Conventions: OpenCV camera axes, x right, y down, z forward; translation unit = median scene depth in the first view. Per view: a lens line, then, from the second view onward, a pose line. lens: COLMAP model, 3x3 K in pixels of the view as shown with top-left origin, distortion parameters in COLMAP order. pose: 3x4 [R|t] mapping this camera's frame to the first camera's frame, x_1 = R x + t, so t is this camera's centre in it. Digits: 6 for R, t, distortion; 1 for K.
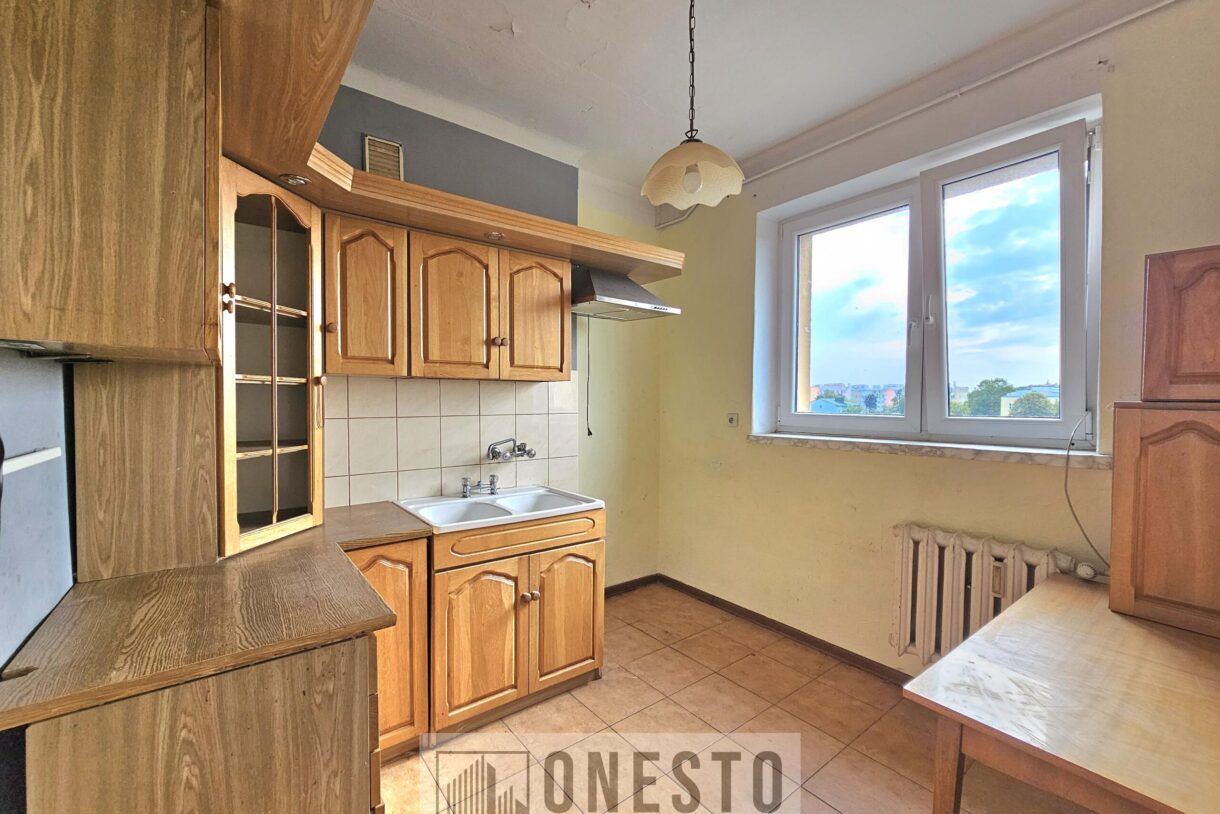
lens RADIAL K [[505.8, 0, 610.8], [0, 505.8, 410.6], [0, 0, 1]] dist [0.001187, -0.000100]
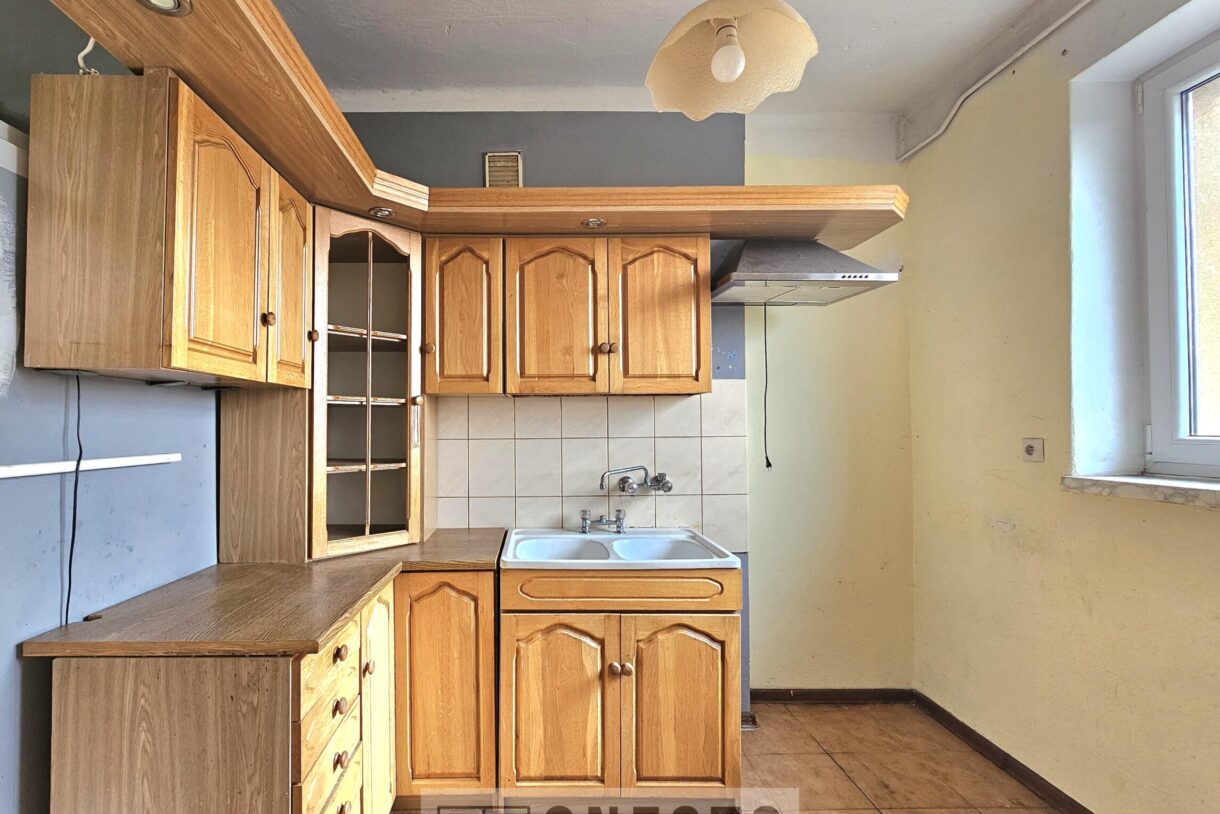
lens RADIAL K [[569.6, 0, 610.0], [0, 569.6, 418.7], [0, 0, 1]] dist [0.000544, -0.000642]
pose [[0.788246, -0.021331, -0.614990, 0.396495], [-0.006605, 0.999048, -0.043117, 0.021974], [0.615325, 0.038048, 0.787355, 0.301233]]
